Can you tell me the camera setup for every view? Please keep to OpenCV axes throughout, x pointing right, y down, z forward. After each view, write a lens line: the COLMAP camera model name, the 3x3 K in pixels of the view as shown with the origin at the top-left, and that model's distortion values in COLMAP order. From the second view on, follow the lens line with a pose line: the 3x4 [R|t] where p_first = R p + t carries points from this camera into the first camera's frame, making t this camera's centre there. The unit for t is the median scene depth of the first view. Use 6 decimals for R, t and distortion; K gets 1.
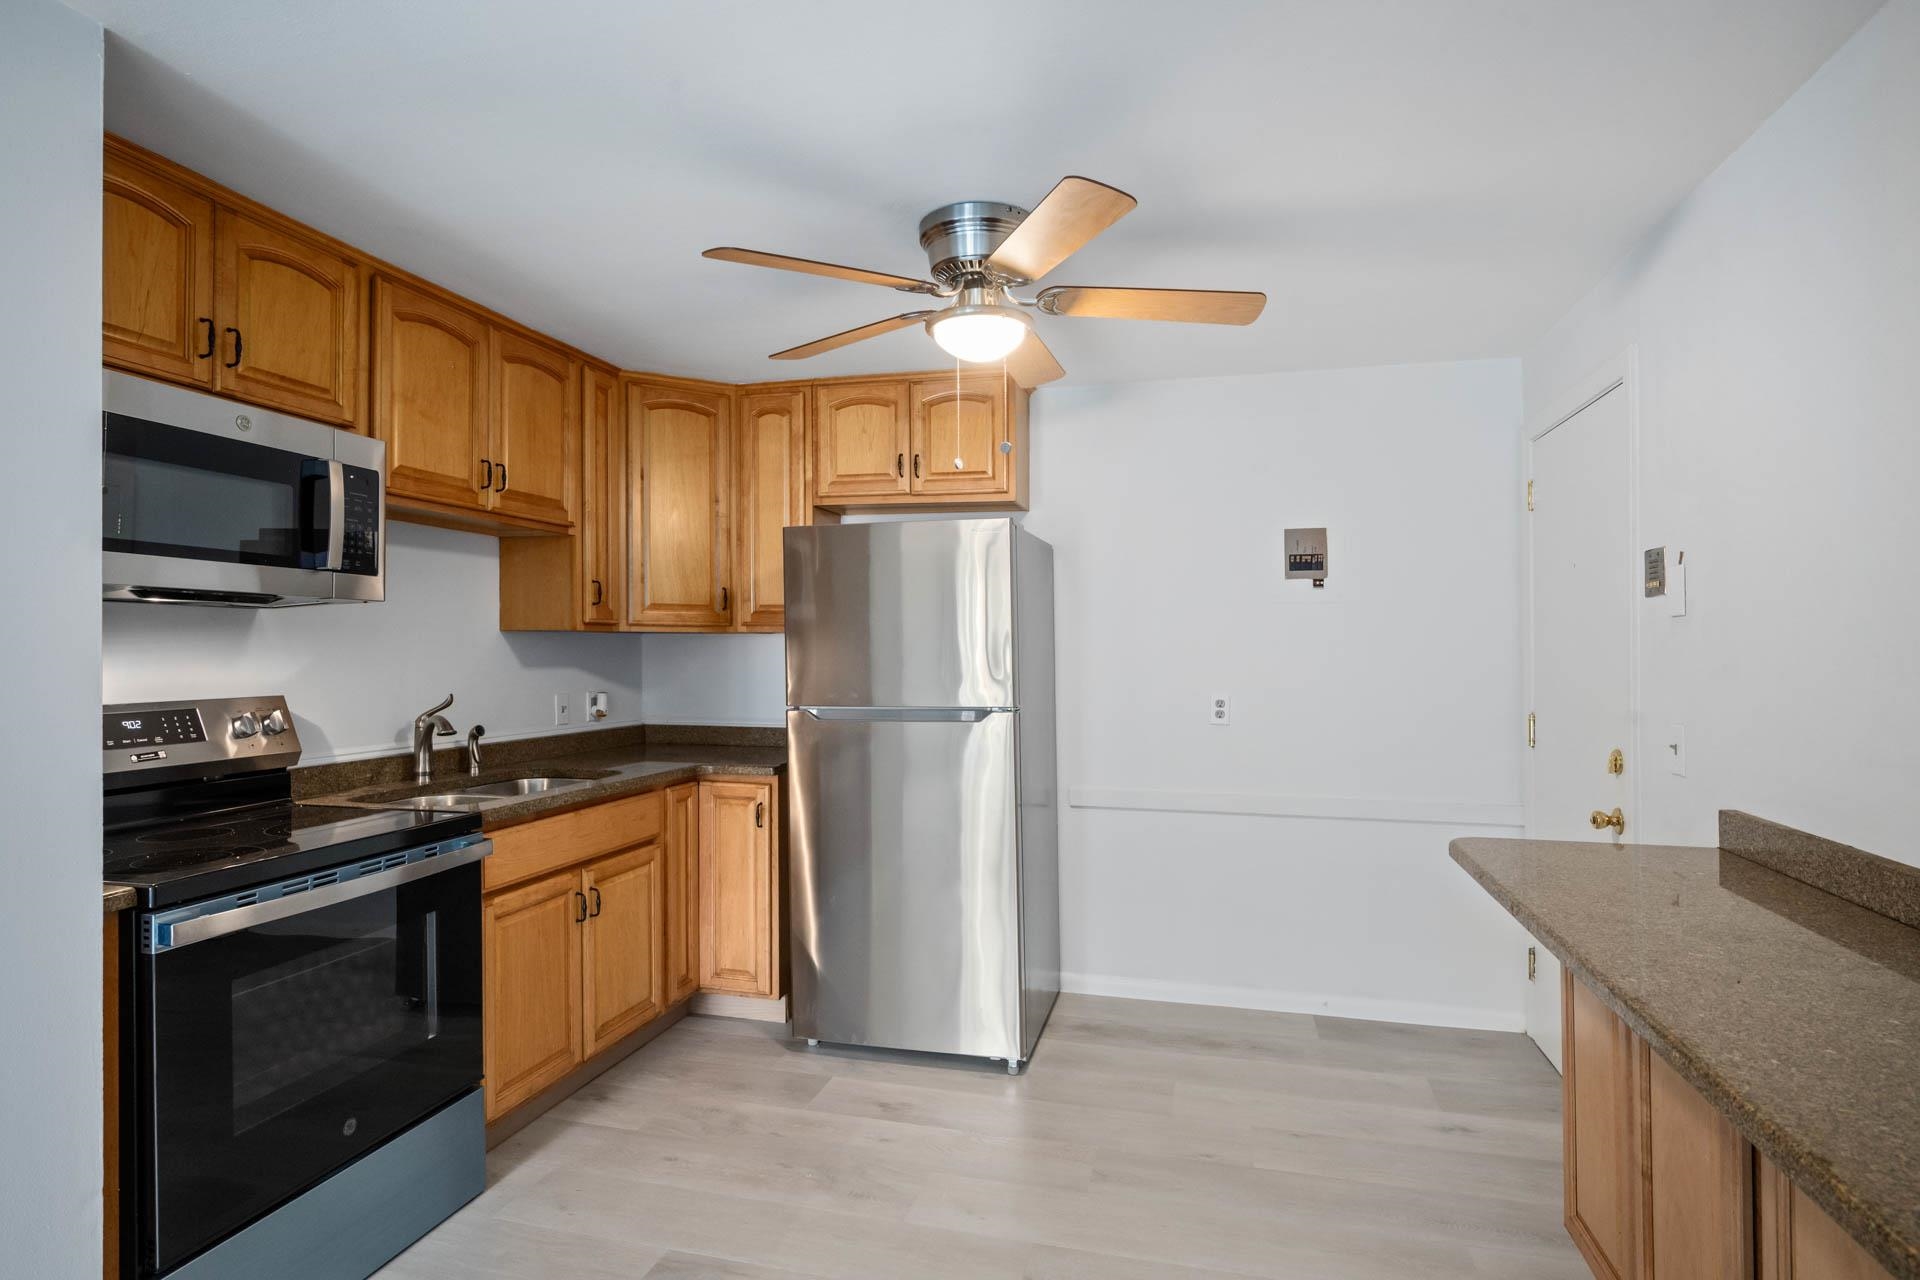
lens RADIAL K [[1019.5, 0, 997.9], [0, 1019.5, 724.1], [0, 0, 1]] dist [-0.003631, 0.001233]
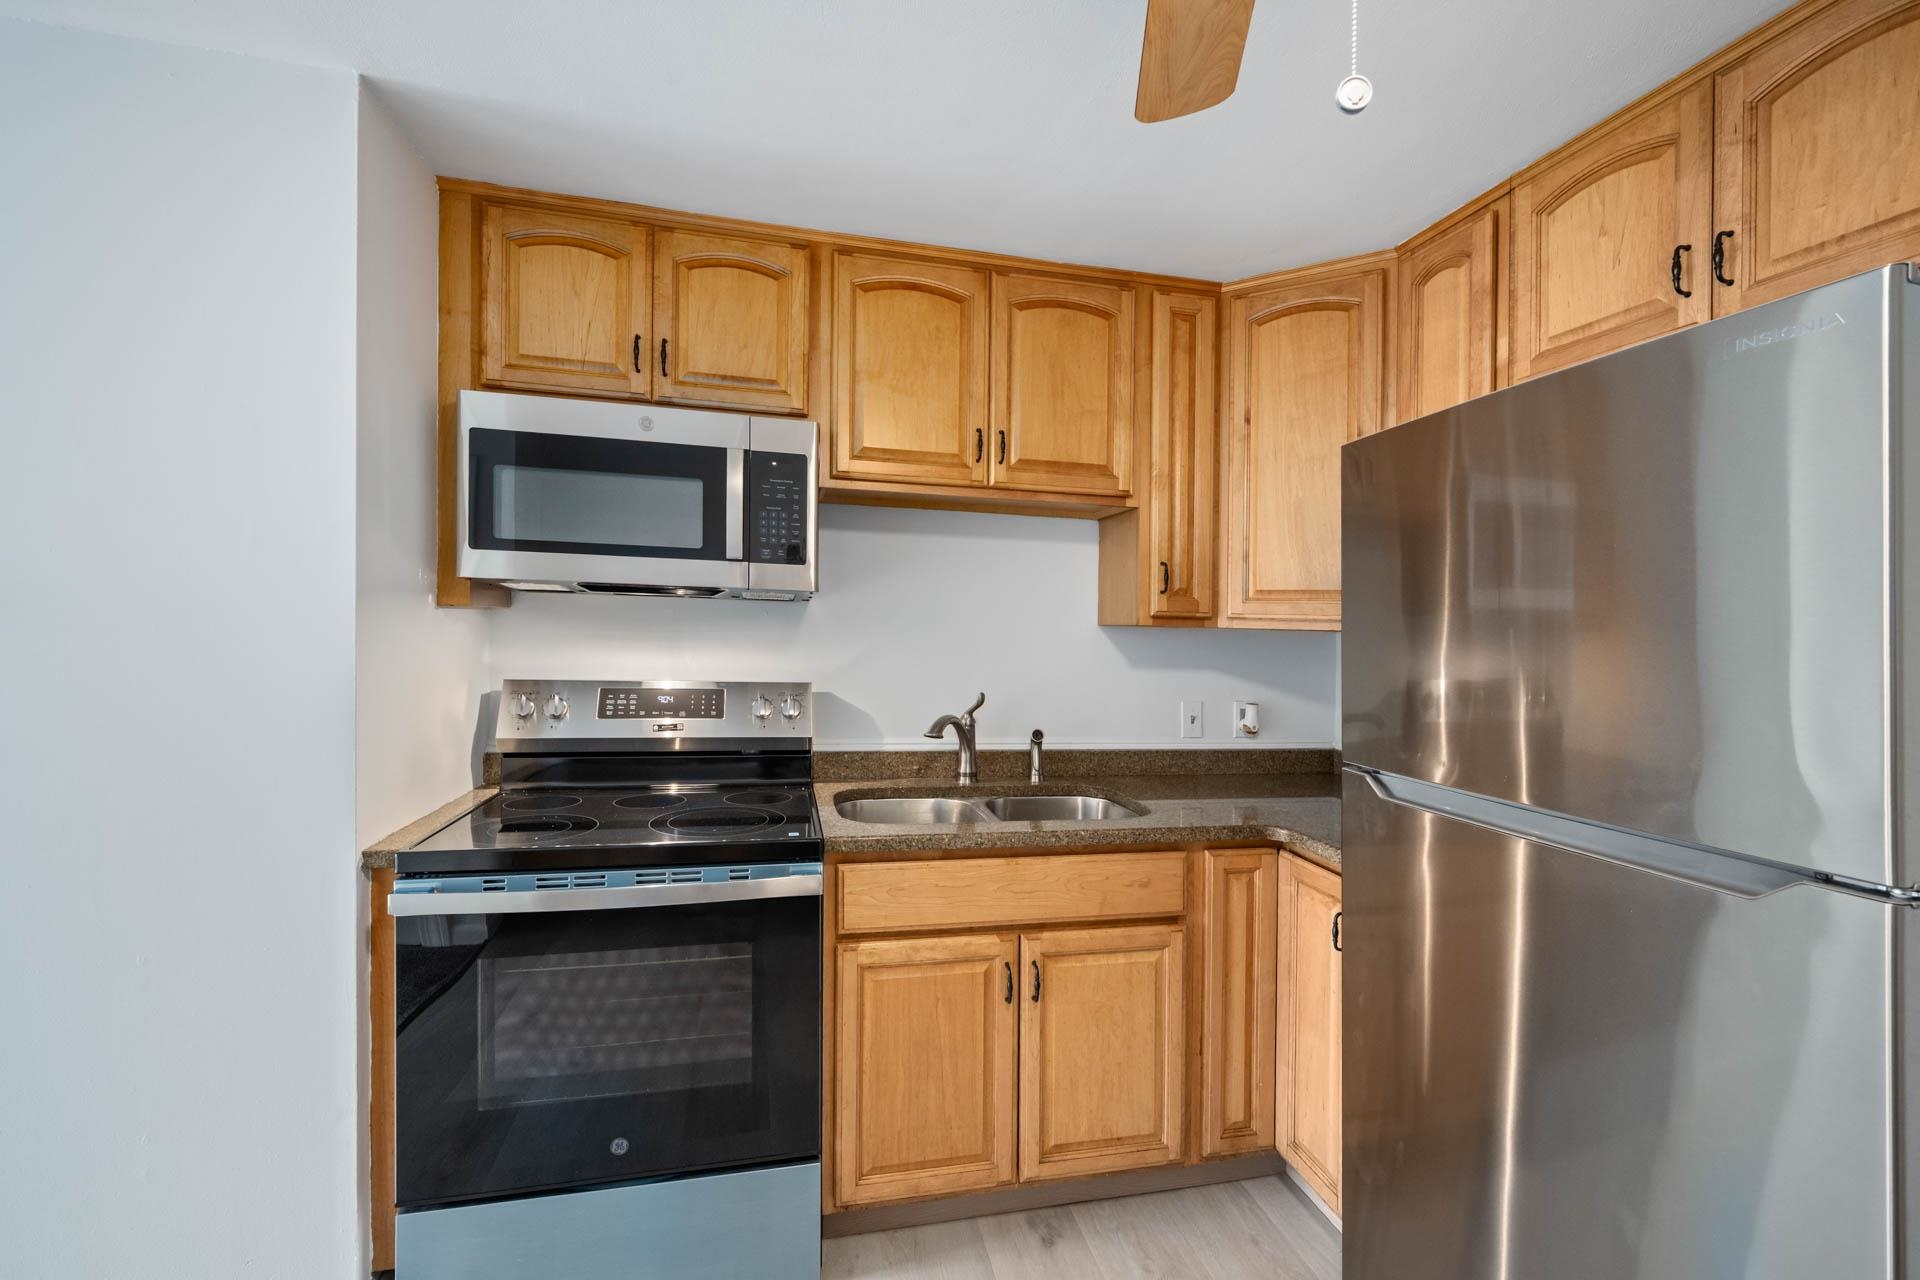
lens RADIAL K [[807.9, 0, 966.8], [0, 807.9, 651.6], [0, 0, 1]] dist [-0.004502, -0.000565]
pose [[0.431560, 0.035424, -0.901388, 0.112264], [-0.093251, 0.995627, -0.005519, -0.061060], [0.897251, 0.086437, 0.432976, 0.666884]]
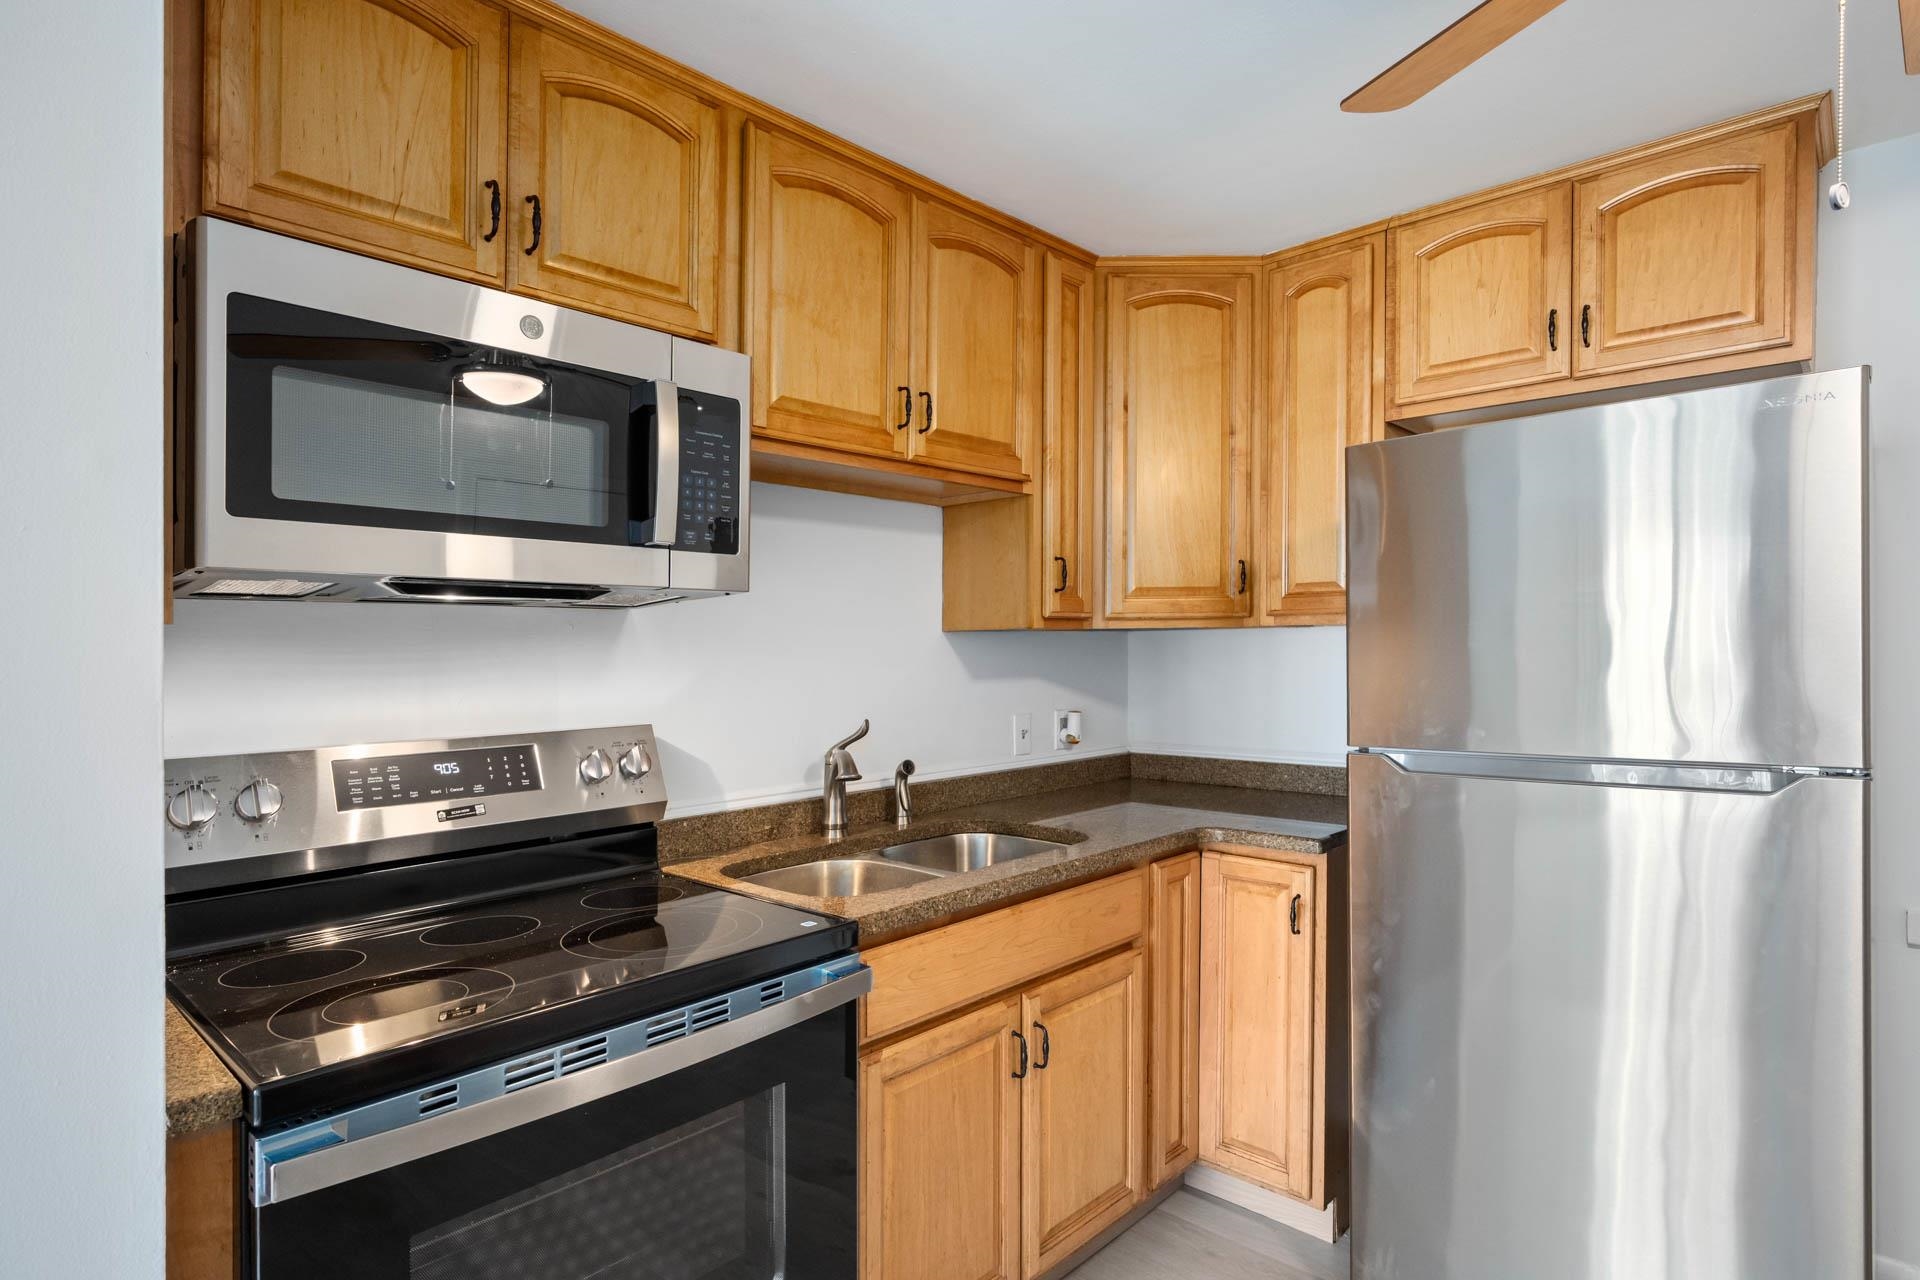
lens RADIAL K [[1019.5, 0, 956.5], [0, 1019.5, 677.2], [0, 0, 1]] dist [-0.003631, 0.001233]
pose [[0.867537, -0.000913, -0.497372, -0.118495], [-0.020526, 0.999081, -0.037636, -0.033635], [0.496949, 0.042860, 0.866720, 0.398348]]
